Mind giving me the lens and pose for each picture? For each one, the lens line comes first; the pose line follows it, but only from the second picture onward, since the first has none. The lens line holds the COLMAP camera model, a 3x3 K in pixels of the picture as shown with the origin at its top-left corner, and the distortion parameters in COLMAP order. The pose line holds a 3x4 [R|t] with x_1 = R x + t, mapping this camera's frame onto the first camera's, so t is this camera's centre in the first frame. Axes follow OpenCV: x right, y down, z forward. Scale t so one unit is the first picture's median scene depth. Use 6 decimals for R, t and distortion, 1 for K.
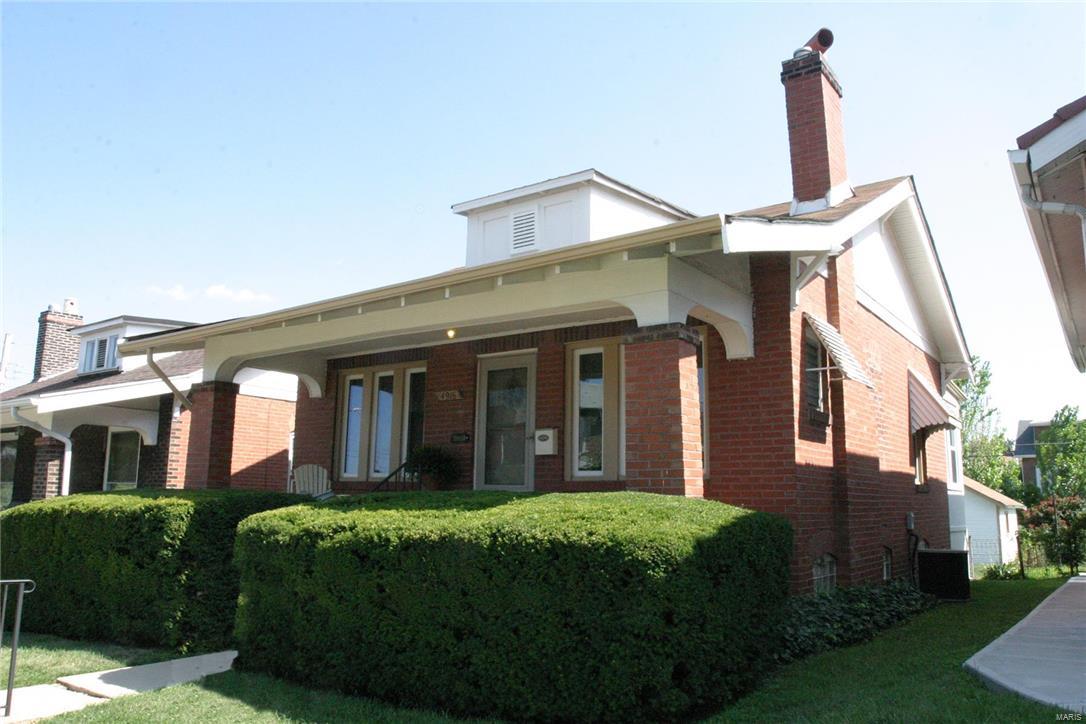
lens RADIAL K [[832.6, 0, 542.5], [0, 832.6, 365.5], [0, 0, 1]] dist [-0.090665, 0.034766]
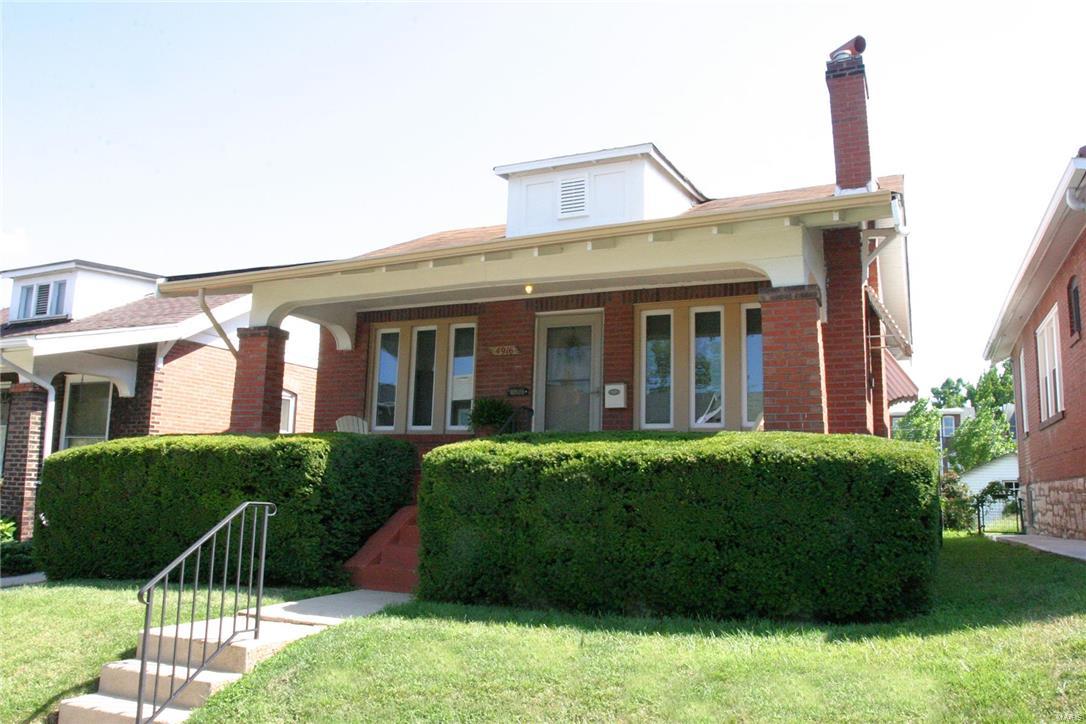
lens RADIAL K [[832.6, 0, 544.7], [0, 832.6, 362.1], [0, 0, 1]] dist [-0.090665, 0.034766]
pose [[0.981421, 0.038024, 0.188059, -0.287093], [-0.041340, 0.999051, 0.013738, 0.038108], [-0.187359, -0.021257, 0.982062, -0.024493]]
